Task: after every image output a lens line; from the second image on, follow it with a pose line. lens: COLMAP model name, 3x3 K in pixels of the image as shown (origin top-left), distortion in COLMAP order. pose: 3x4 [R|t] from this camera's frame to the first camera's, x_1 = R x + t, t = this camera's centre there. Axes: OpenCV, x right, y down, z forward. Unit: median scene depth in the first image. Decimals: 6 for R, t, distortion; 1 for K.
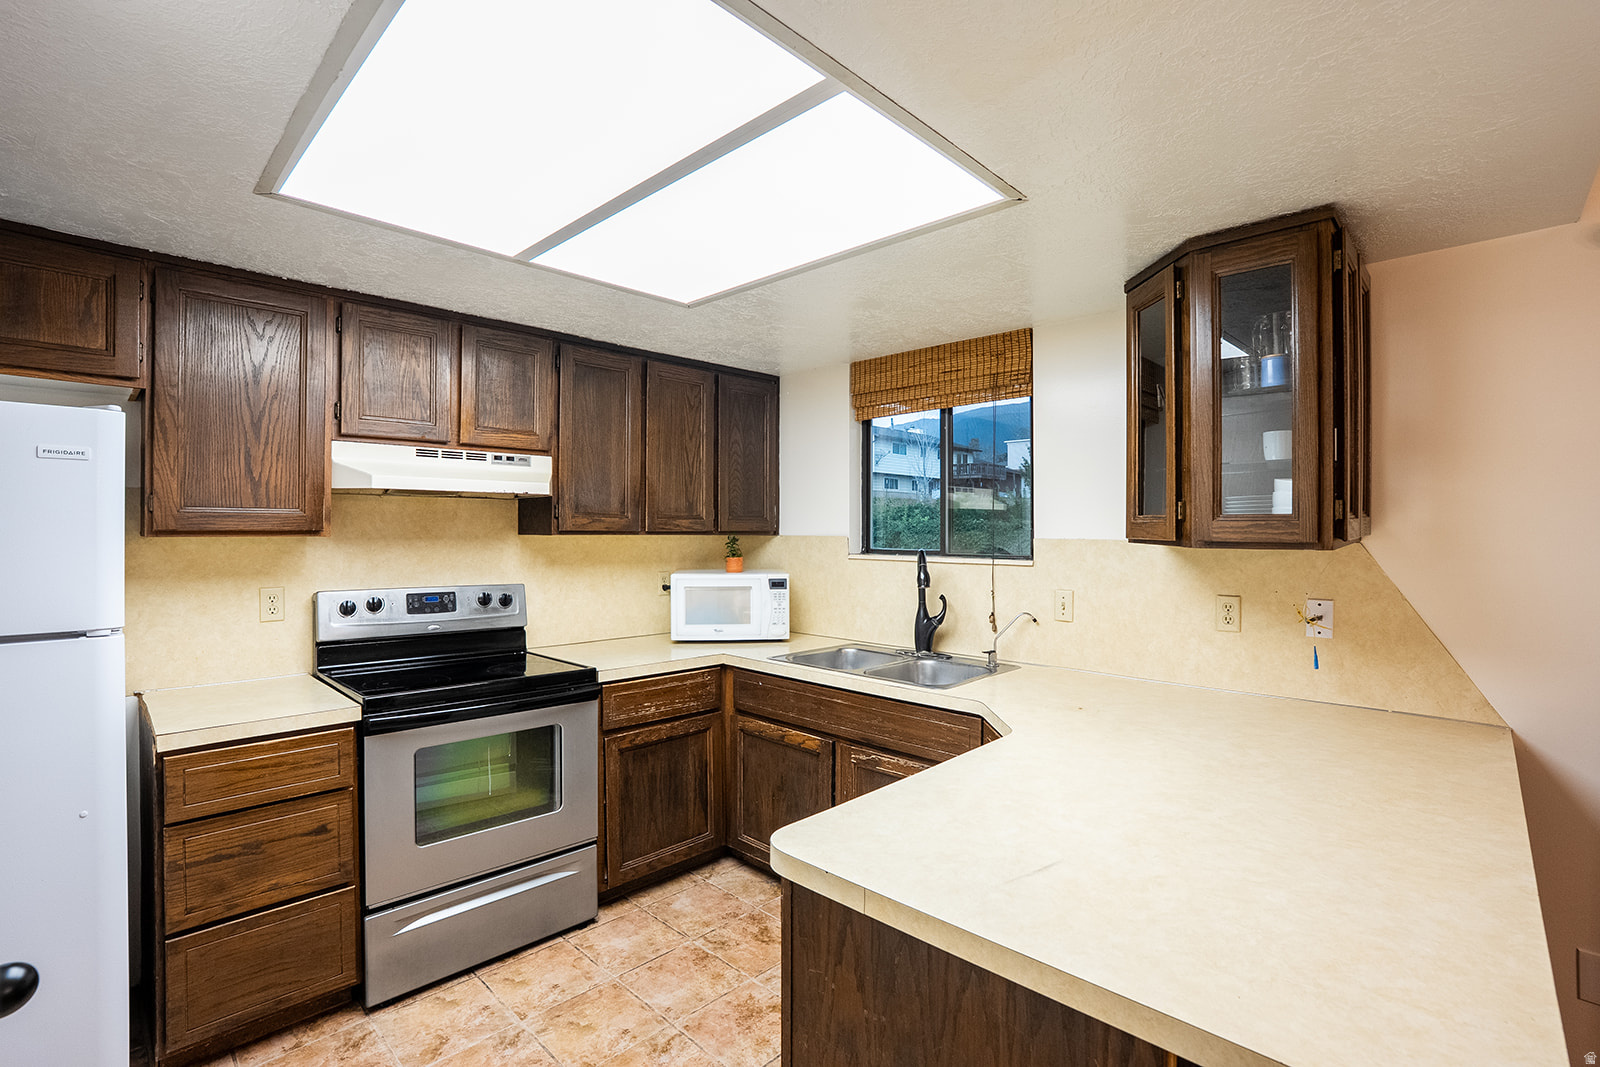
lens RADIAL K [[742.4, 0, 802.8], [0, 742.4, 526.4], [0, 0, 1]] dist [-0.001420, 0.000124]
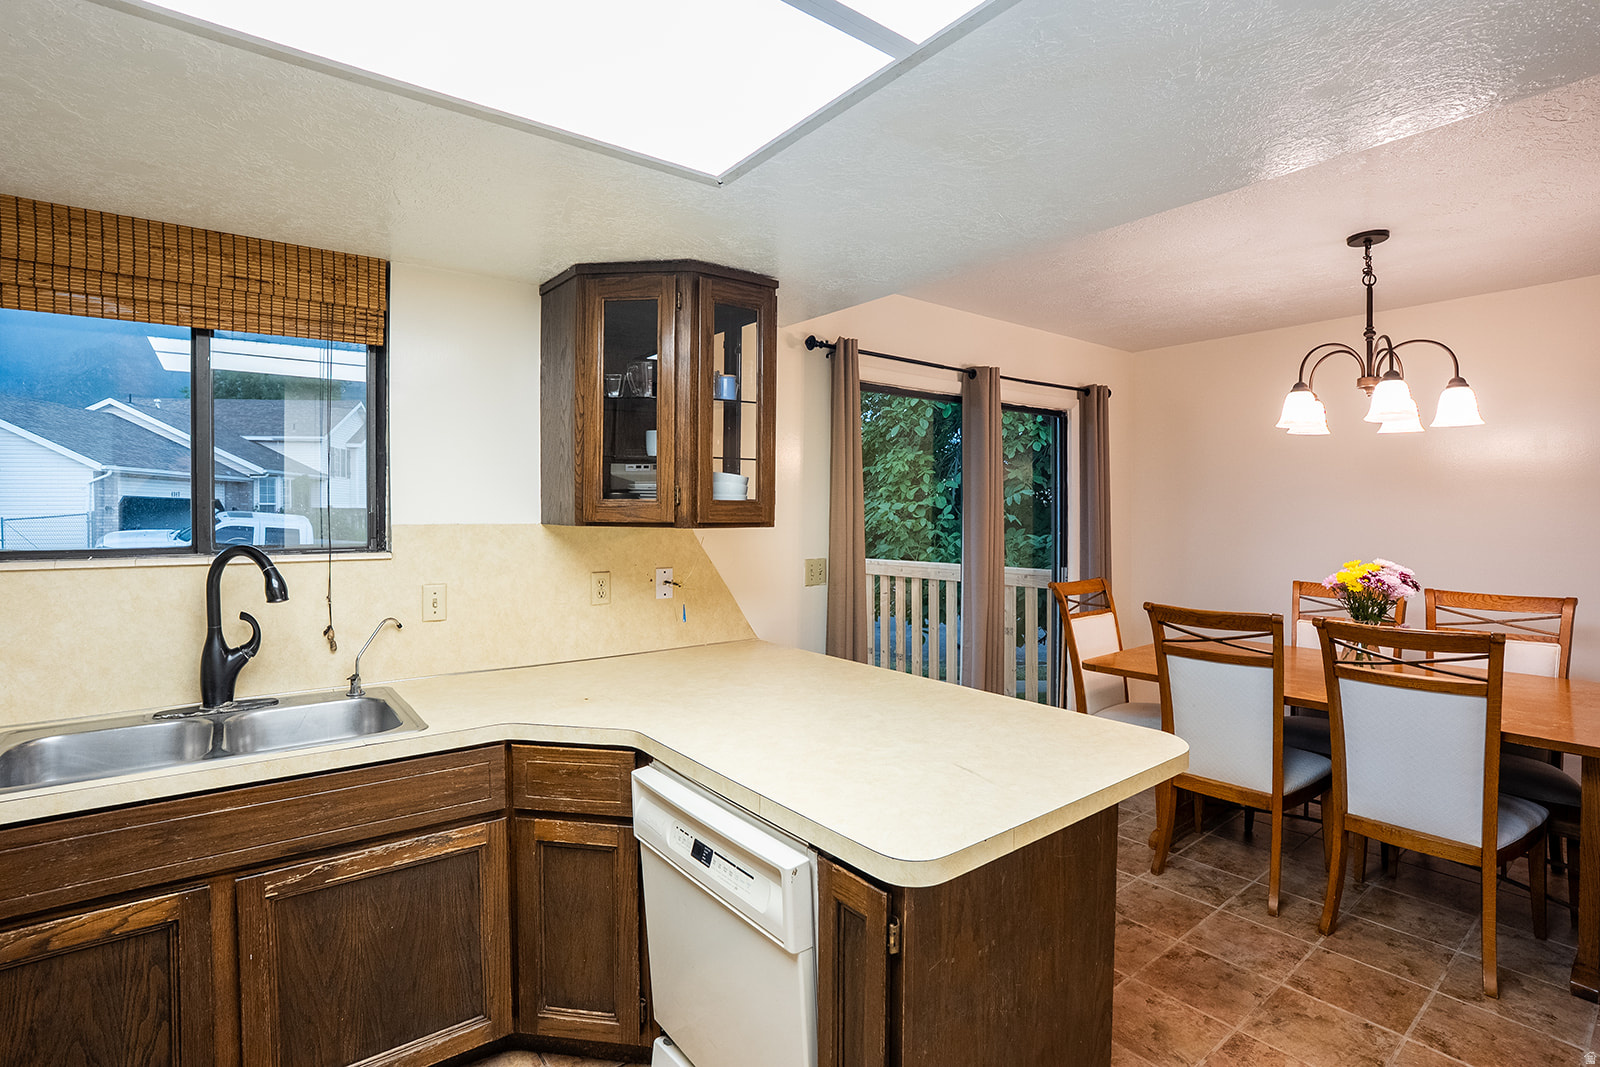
lens RADIAL K [[778.2, 0, 777.8], [0, 778.2, 519.6], [0, 0, 1]] dist [0.000396, 0.001257]
pose [[0.185494, -0.012241, 0.982569, -0.454497], [-0.000096, 0.999922, 0.012475, -0.000278], [-0.982645, -0.002408, 0.185479, 0.448450]]
